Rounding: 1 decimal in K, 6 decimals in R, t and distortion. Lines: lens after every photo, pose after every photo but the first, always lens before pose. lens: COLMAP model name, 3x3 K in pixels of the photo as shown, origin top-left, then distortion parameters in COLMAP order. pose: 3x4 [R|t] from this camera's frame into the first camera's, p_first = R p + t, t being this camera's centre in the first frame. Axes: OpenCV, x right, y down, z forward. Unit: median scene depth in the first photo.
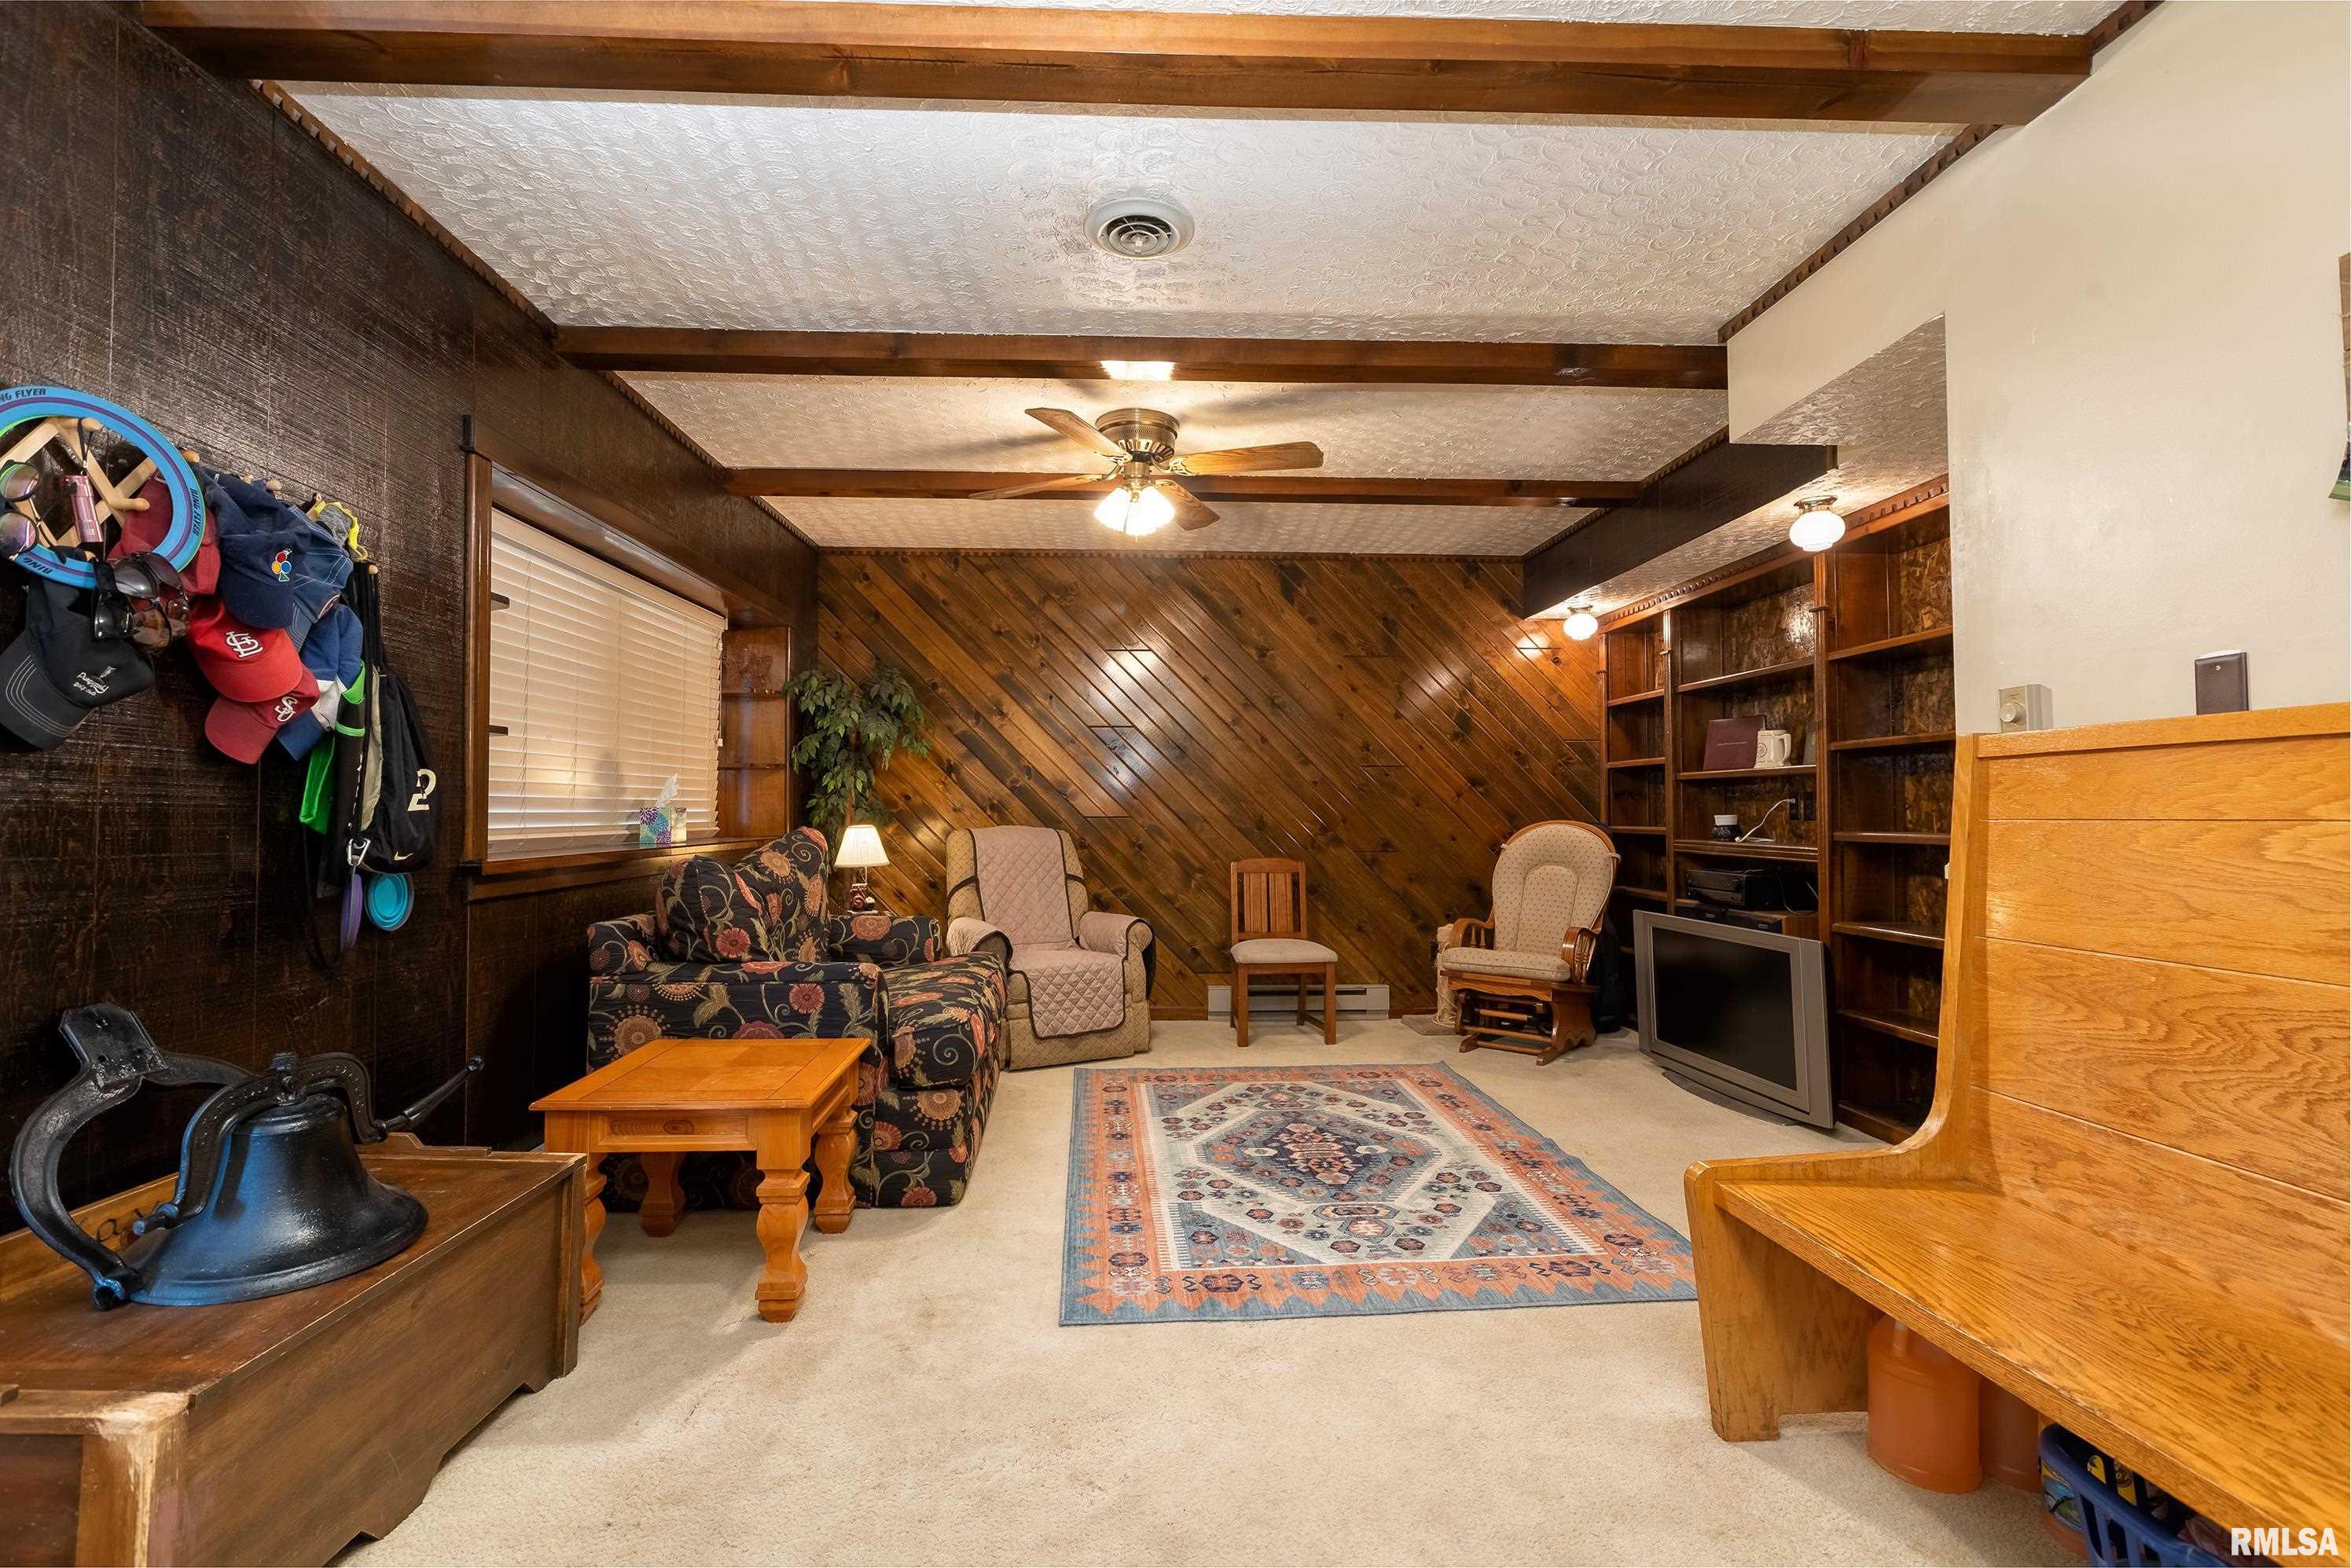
lens RADIAL K [[1073.5, 0, 1174.0], [0, 1073.5, 771.4], [0, 0, 1]] dist [-0.000517, -0.000613]
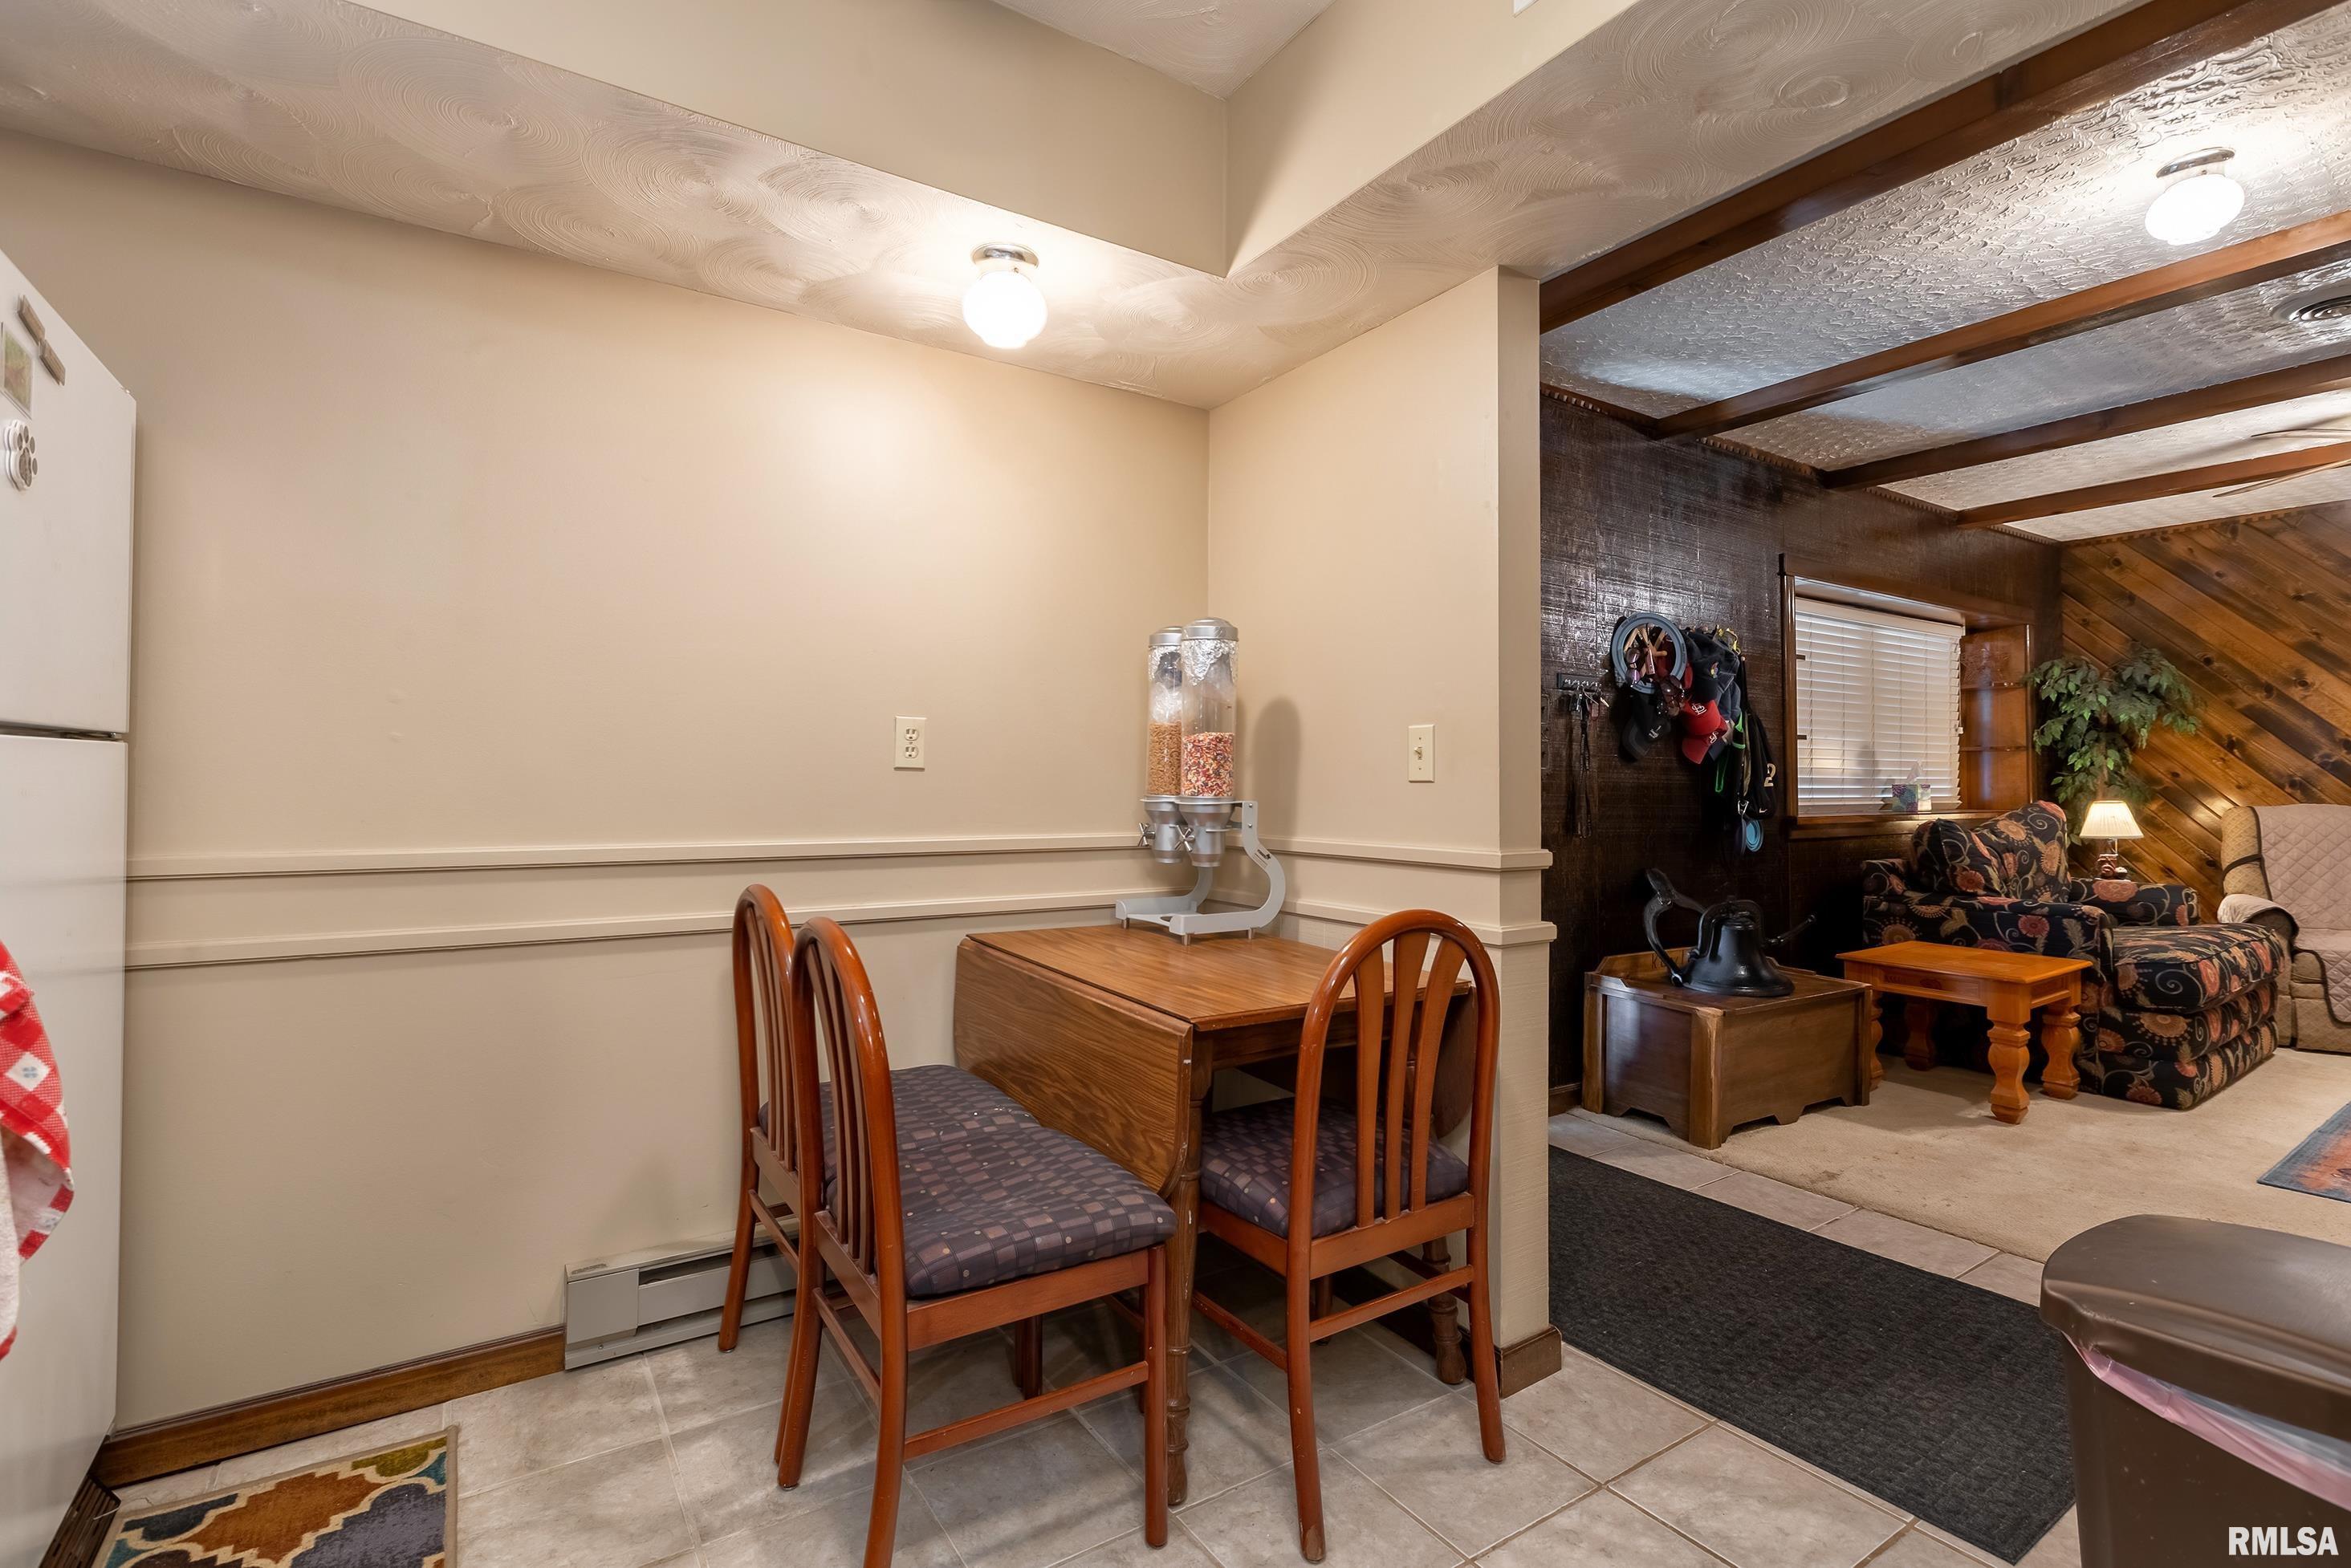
lens RADIAL K [[1073.5, 0, 1175.1], [0, 1073.5, 768.8], [0, 0, 1]] dist [-0.000517, -0.000613]
pose [[0.506848, -0.010698, -0.861969, 0.261732], [0.028446, 0.999586, 0.004320, -0.022082], [0.861566, -0.026709, 0.506943, -0.577483]]
